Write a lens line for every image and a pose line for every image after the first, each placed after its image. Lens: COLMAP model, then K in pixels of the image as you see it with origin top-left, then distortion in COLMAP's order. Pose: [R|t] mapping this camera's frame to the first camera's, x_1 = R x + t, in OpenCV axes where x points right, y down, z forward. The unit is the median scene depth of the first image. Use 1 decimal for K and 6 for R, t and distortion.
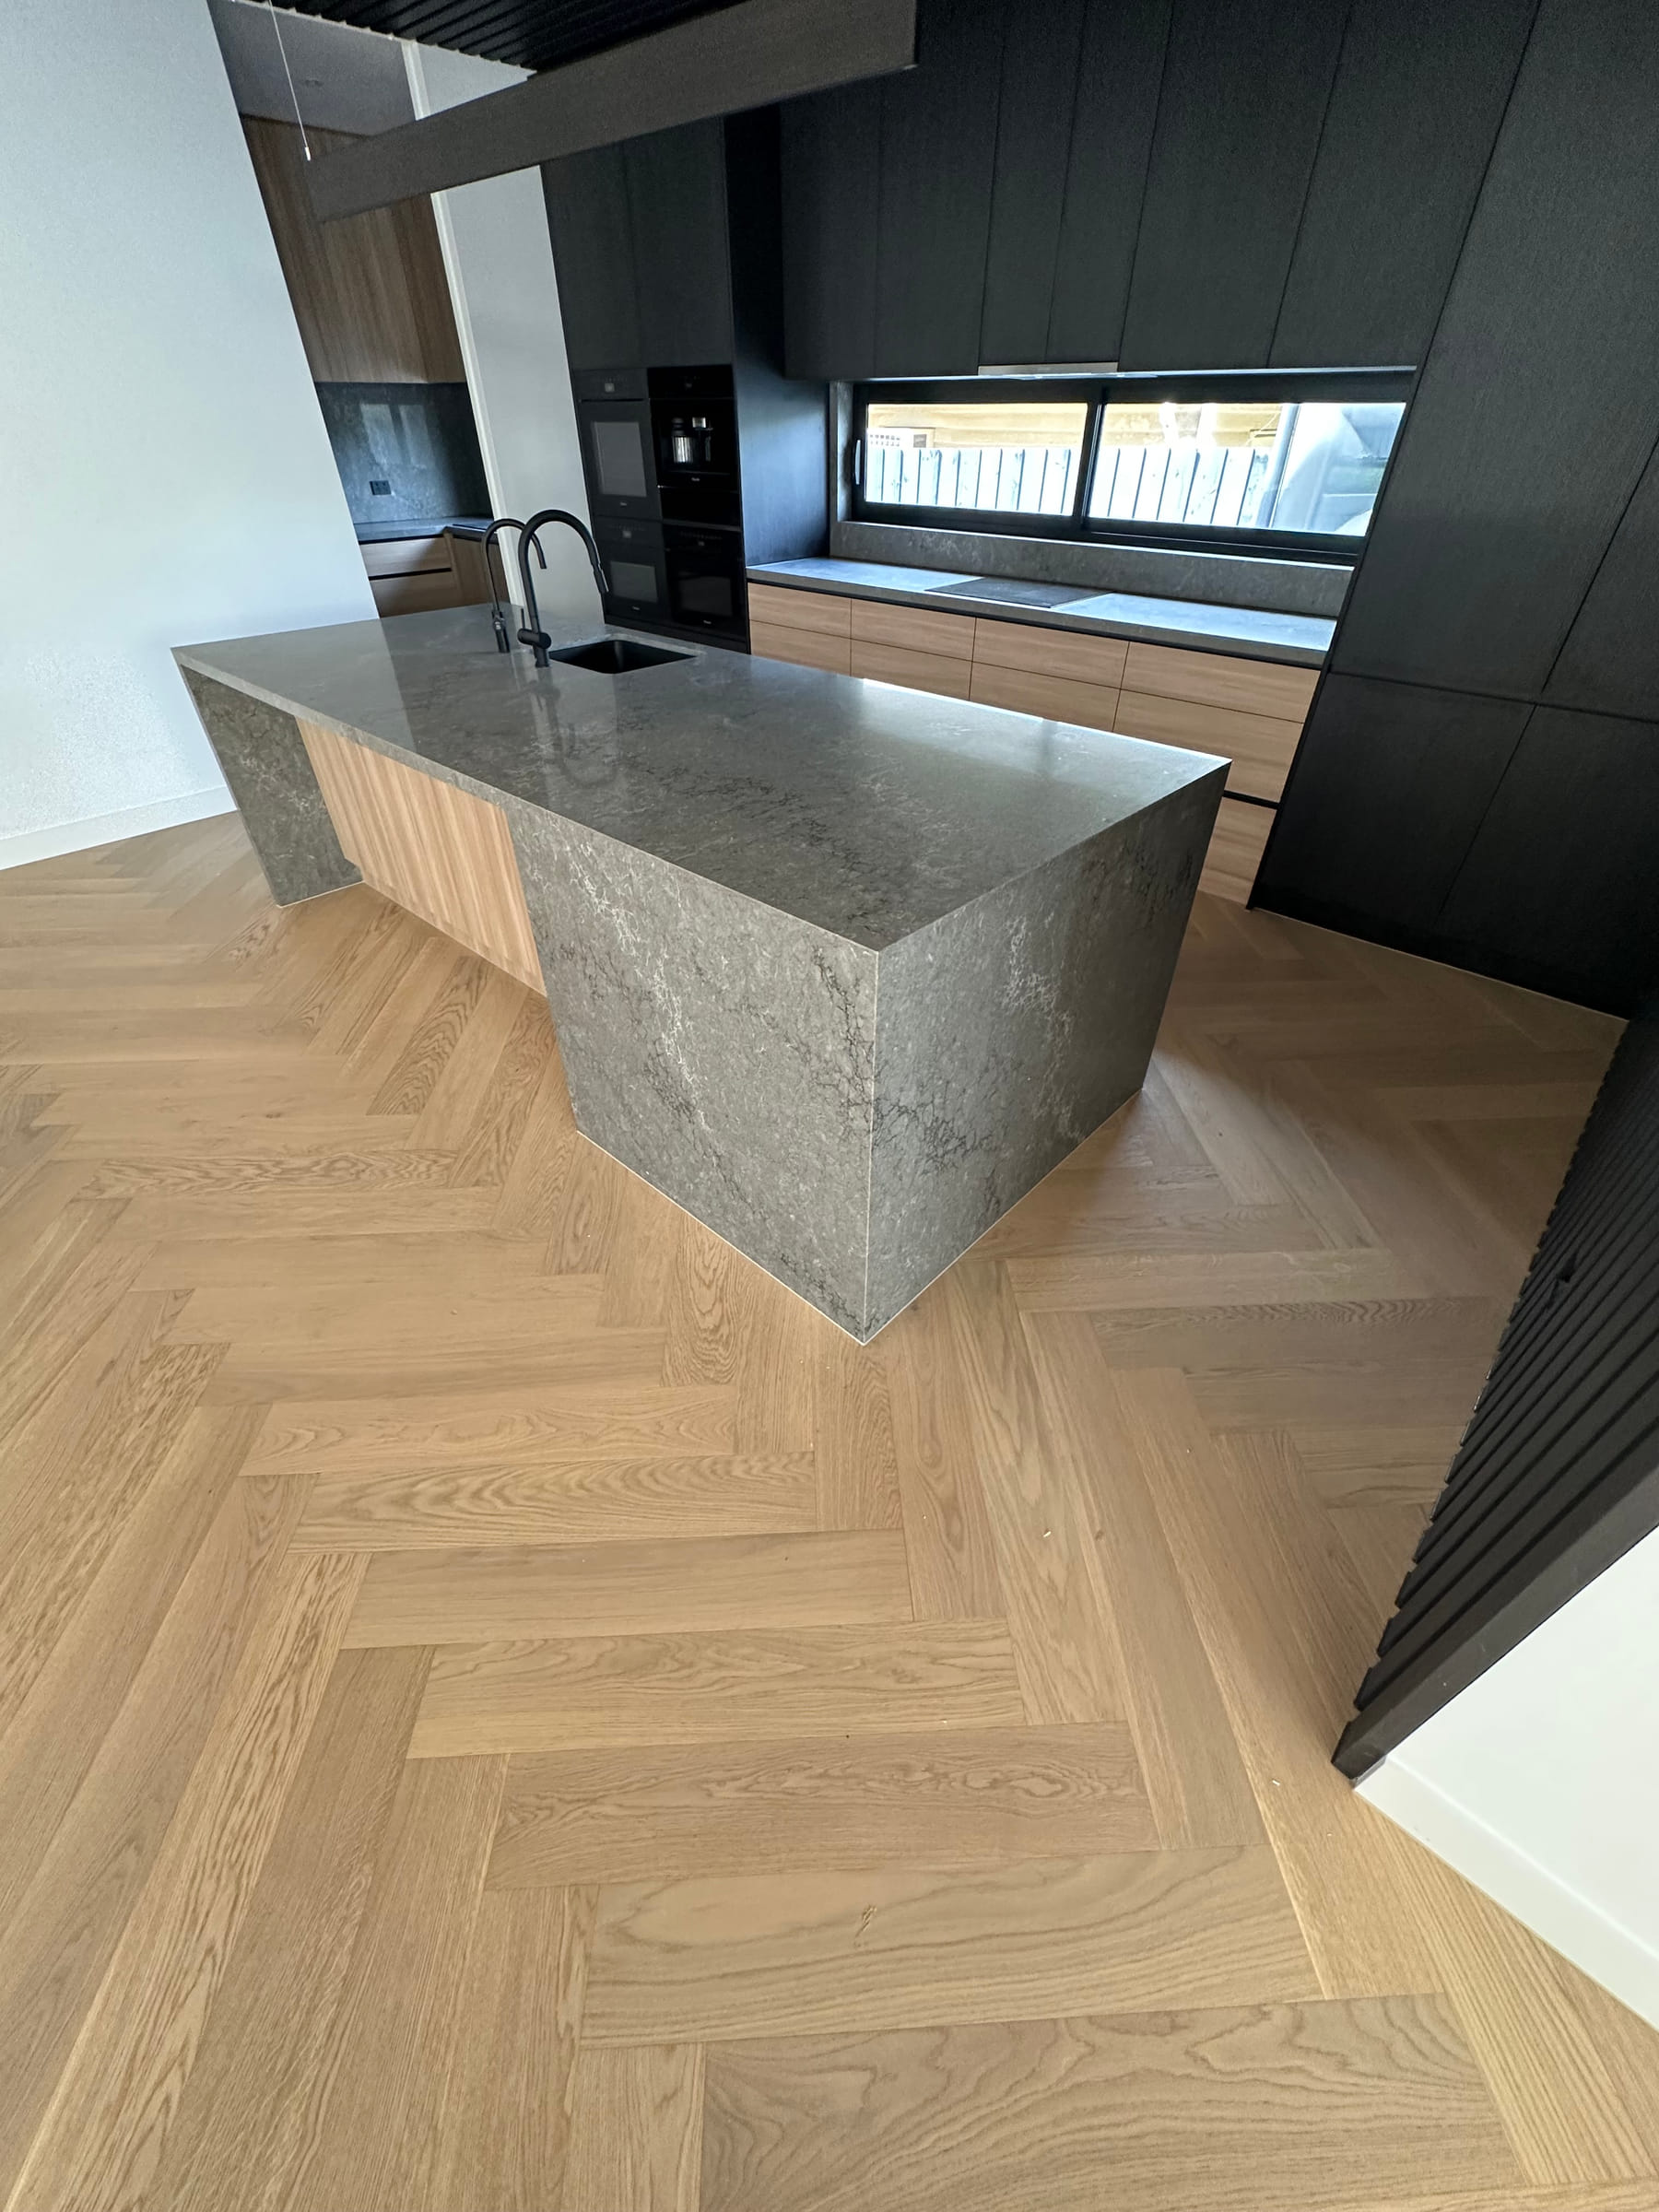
lens RADIAL K [[882.9, 0, 831.2], [0, 882.9, 1106.9], [0, 0, 1]] dist [-0.001486, 0.000009]
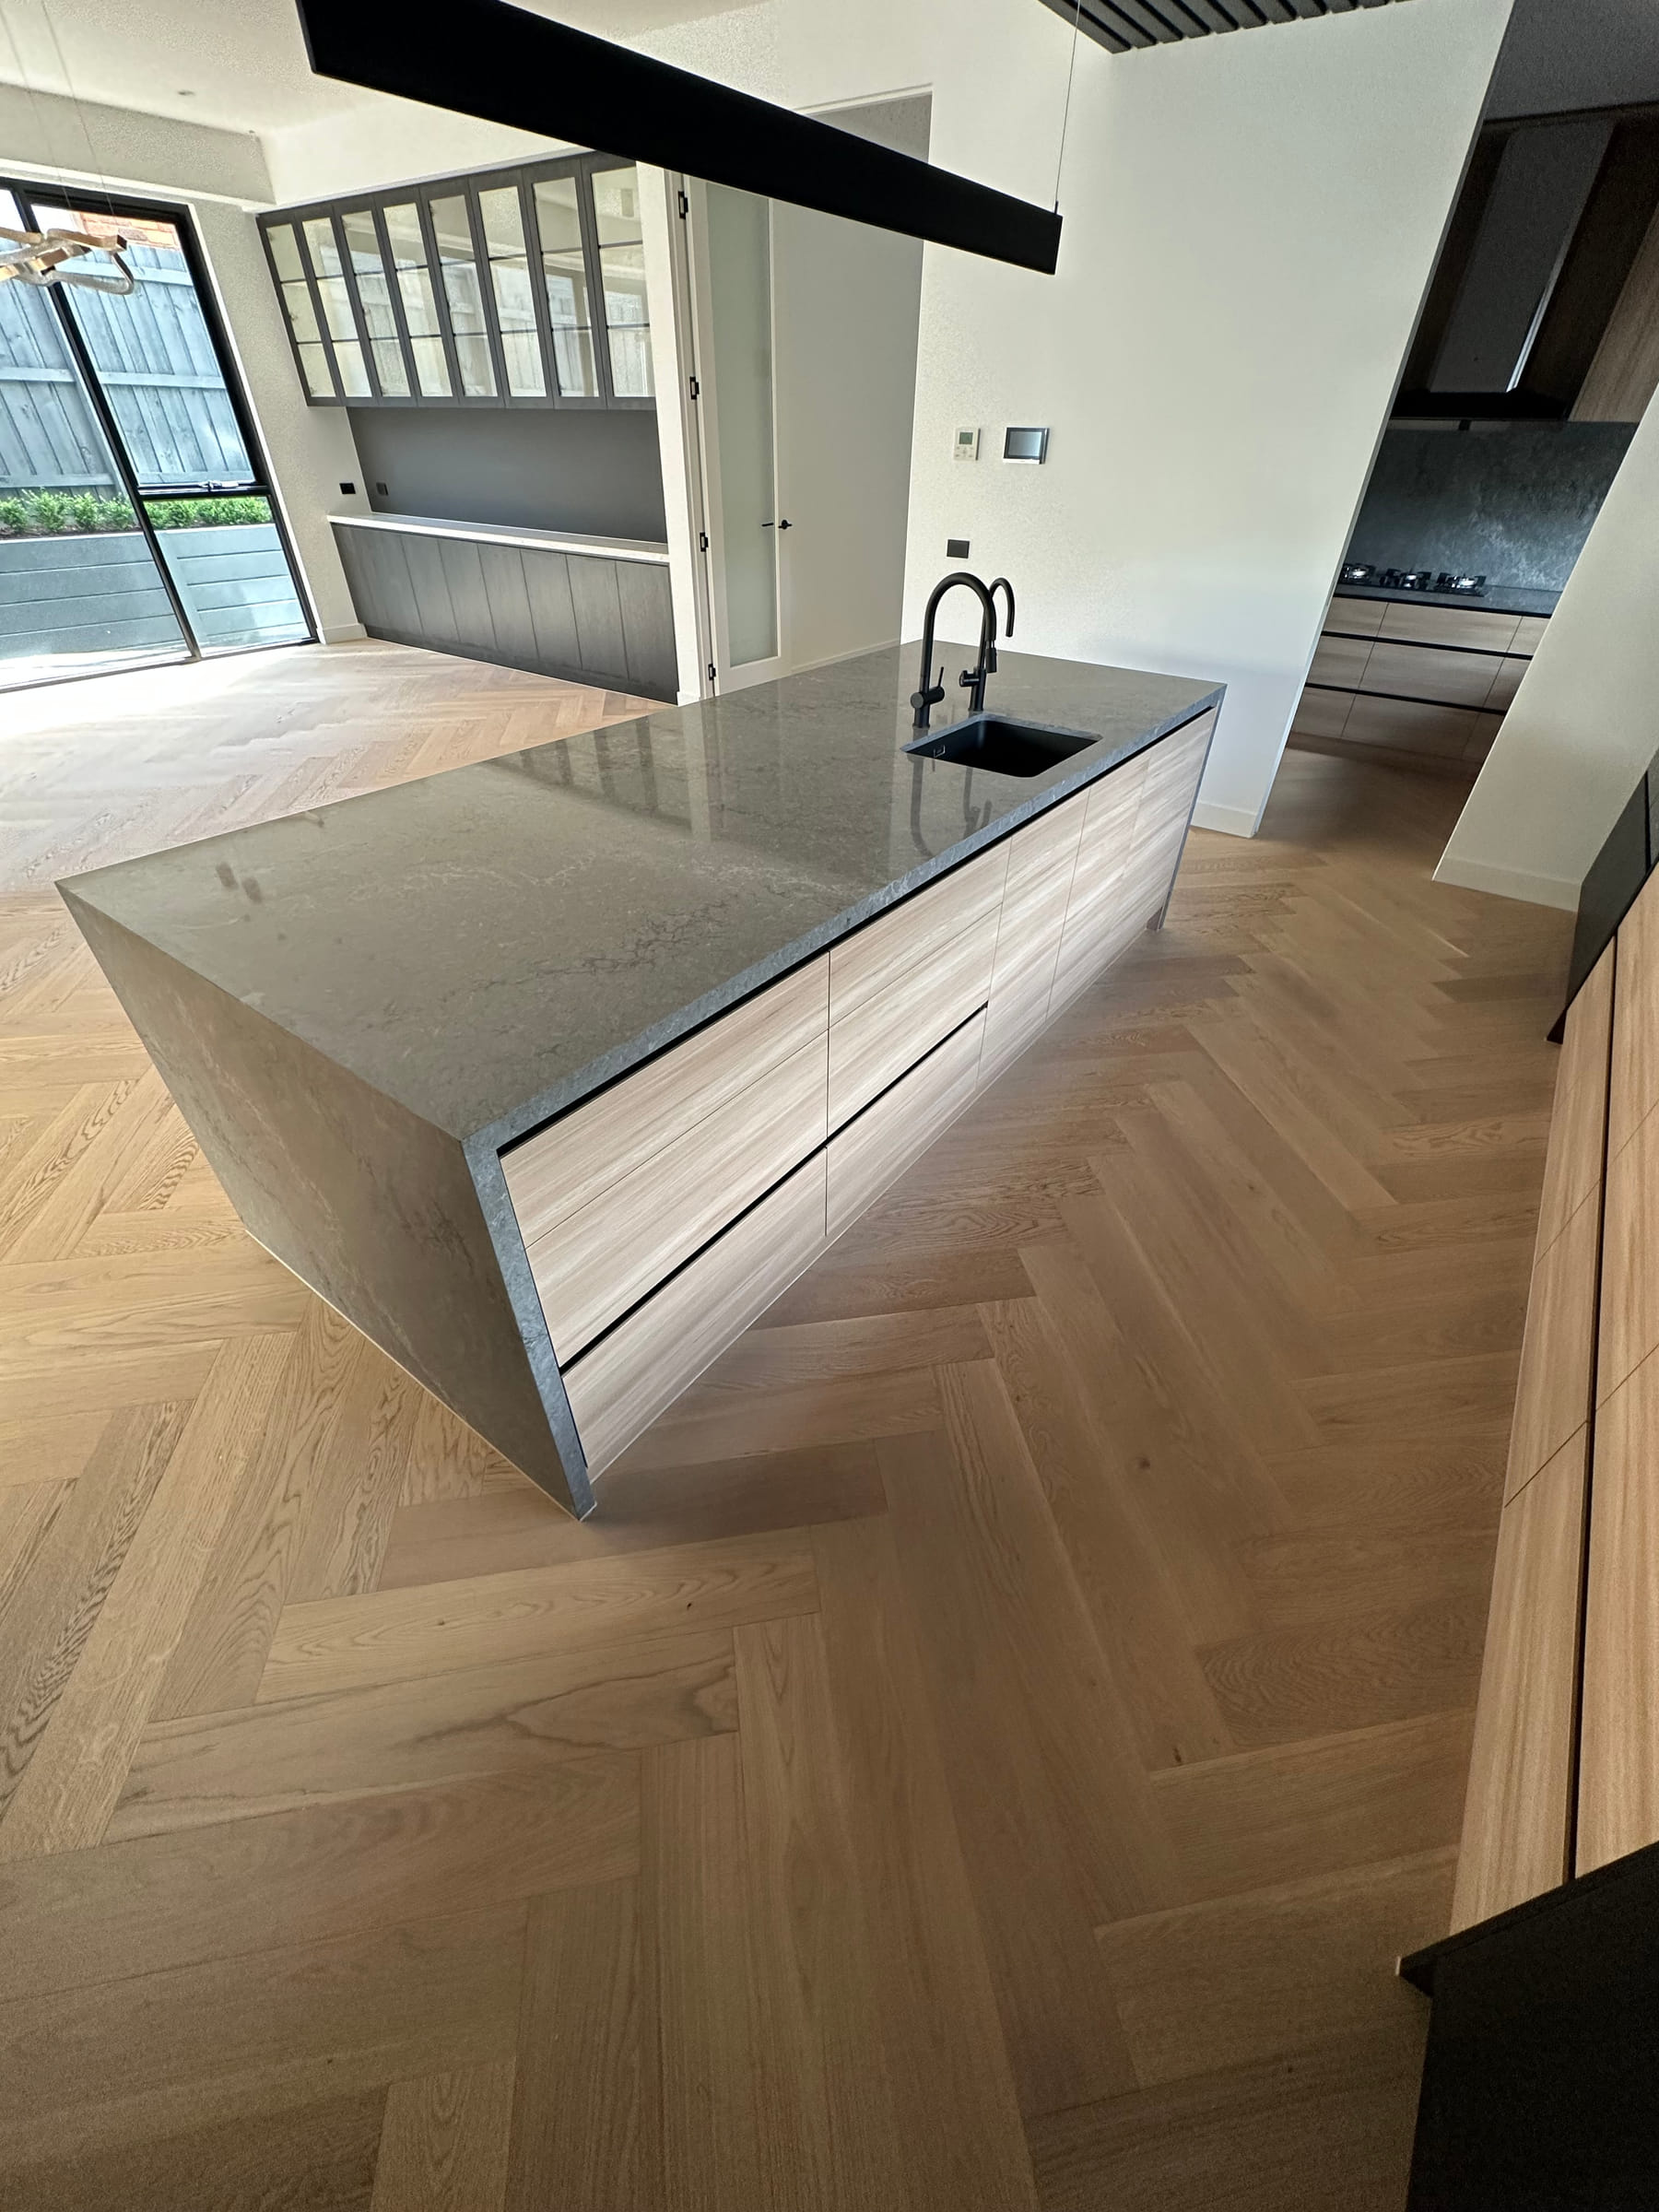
lens RADIAL K [[882.9, 0, 831.2], [0, 882.9, 1106.9], [0, 0, 1]] dist [-0.001486, 0.000009]
pose [[0.105872, 0.608028, -0.786824, 0.606395], [-0.625211, 0.656005, 0.422810, -0.528884], [0.773242, 0.447167, 0.449598, 0.632548]]
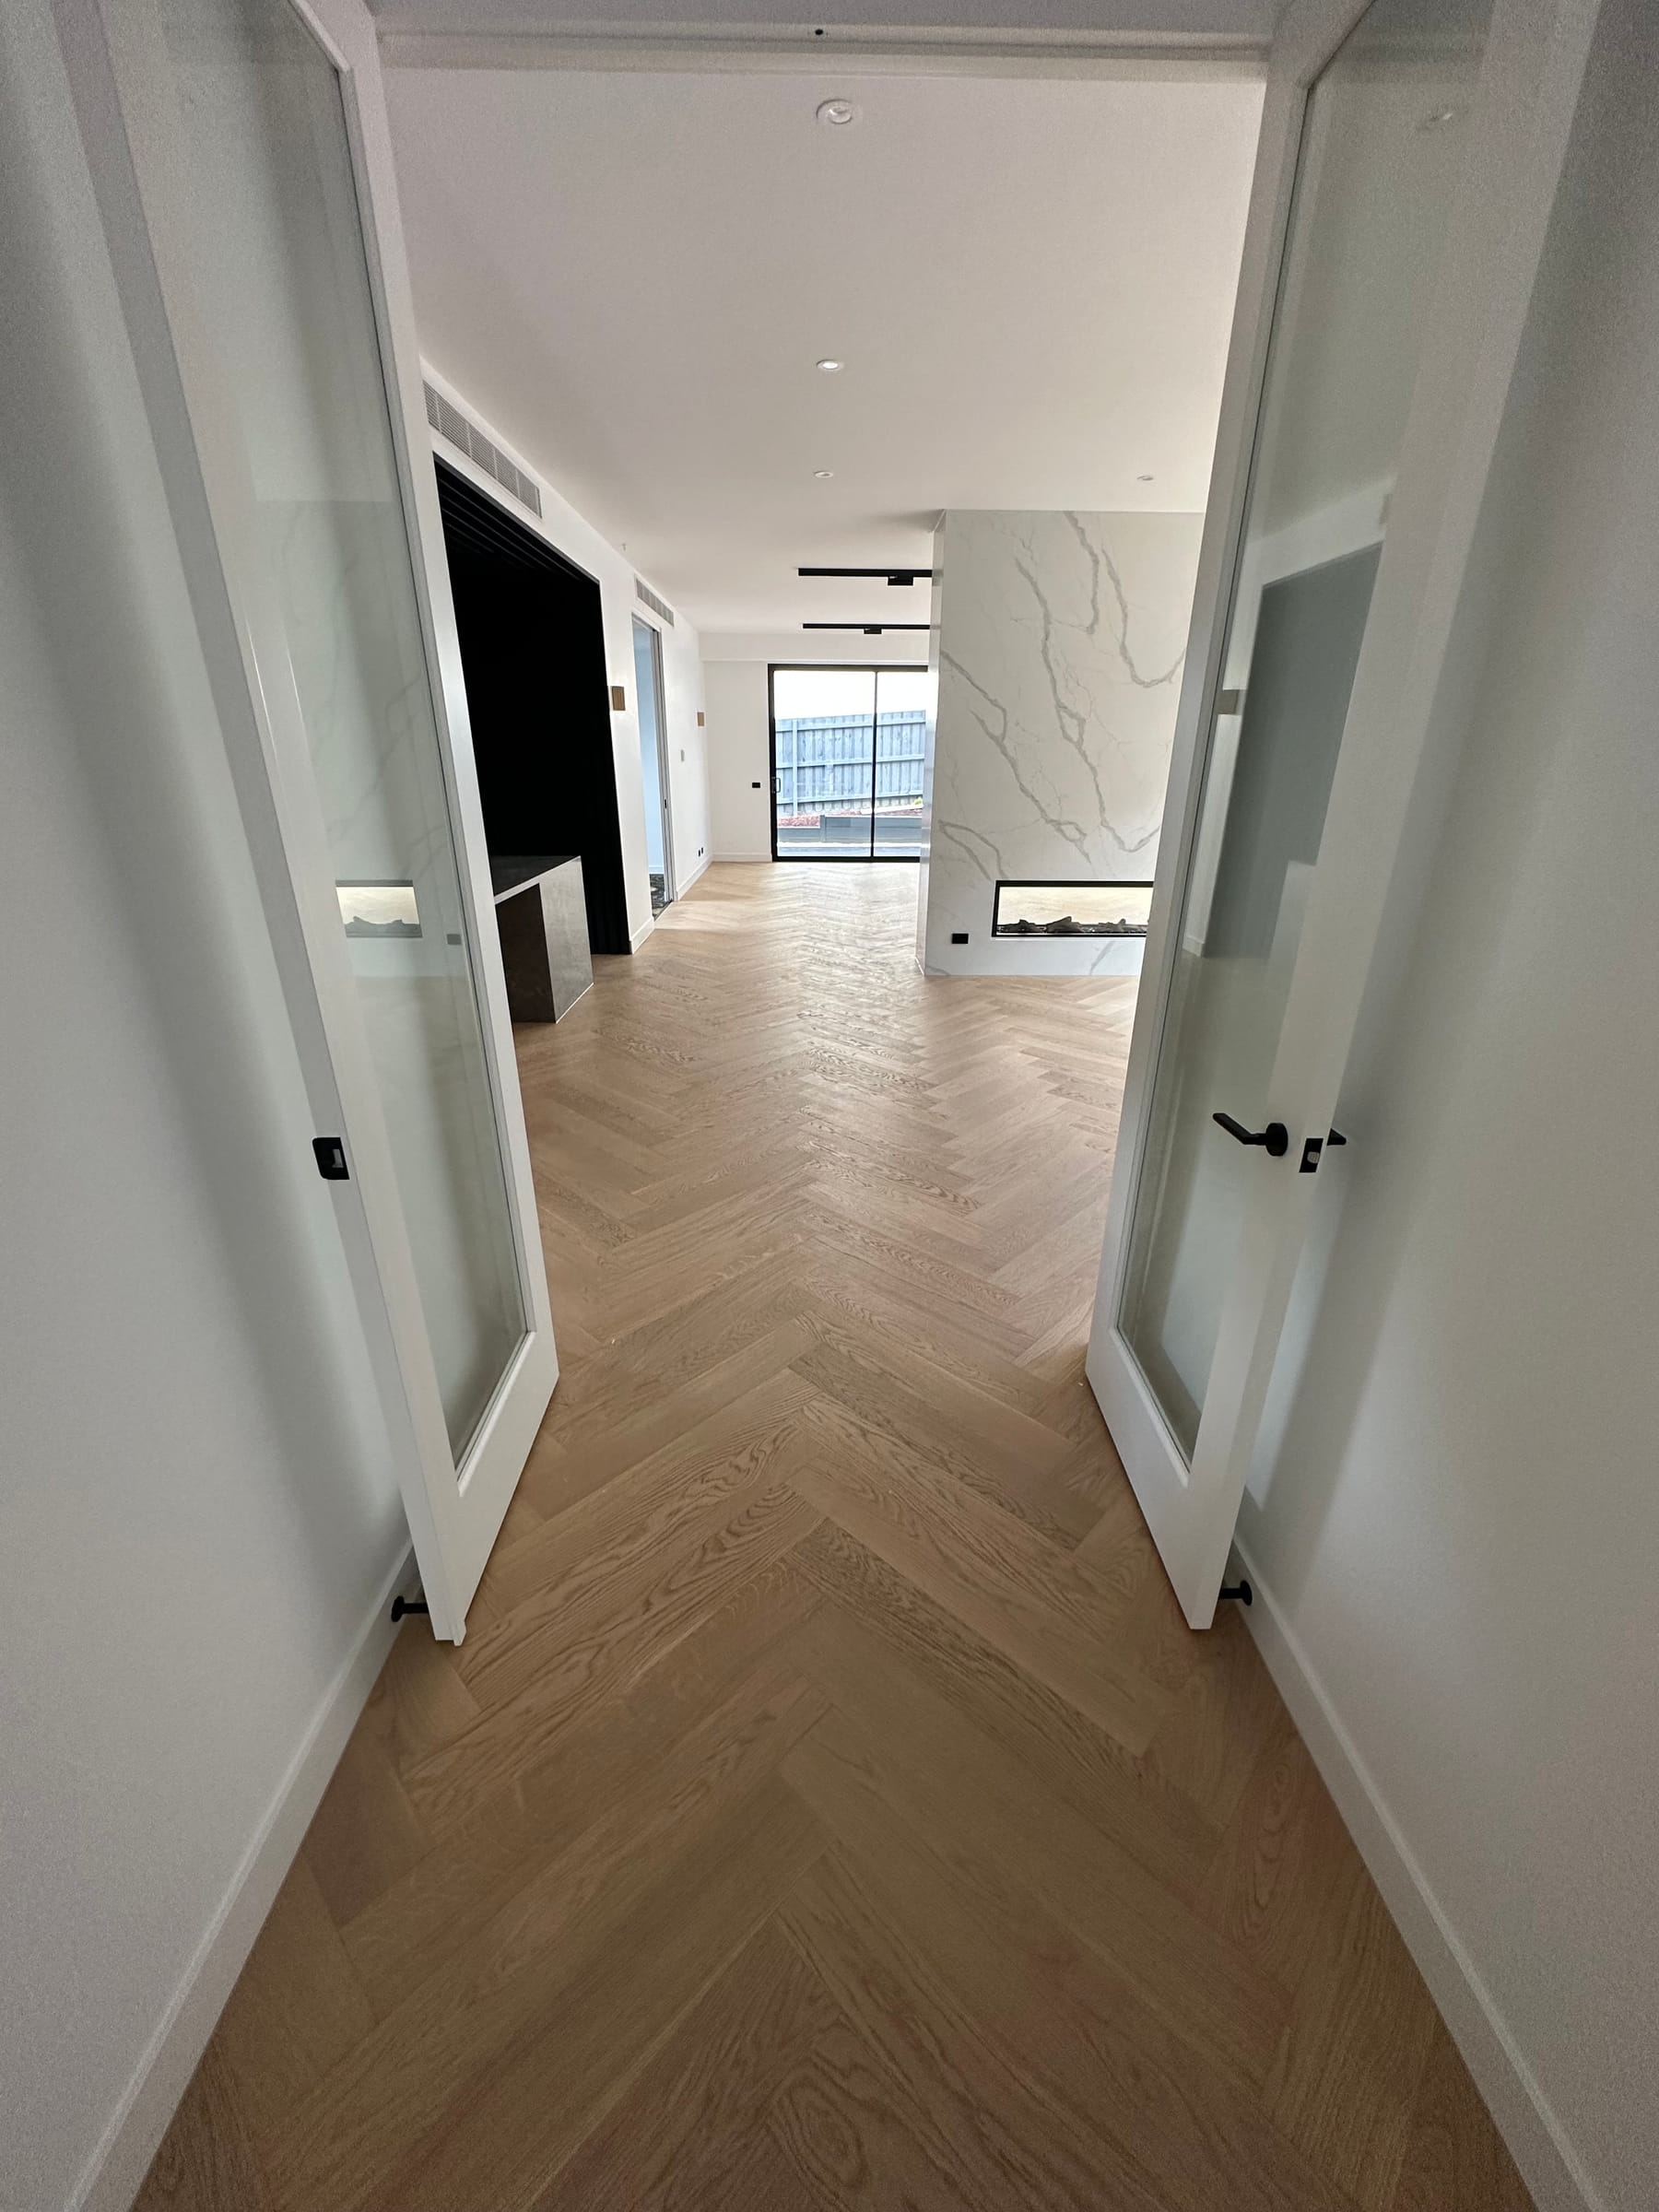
lens RADIAL K [[882.9, 0, 831.2], [0, 882.9, 1106.9], [0, 0, 1]] dist [-0.001486, 0.000009]
pose [[-0.689878, -0.284629, 0.665624, -2.016359], [0.439296, 0.566226, 0.697429, -0.972676], [-0.575402, 0.773547, -0.265590, 1.139853]]
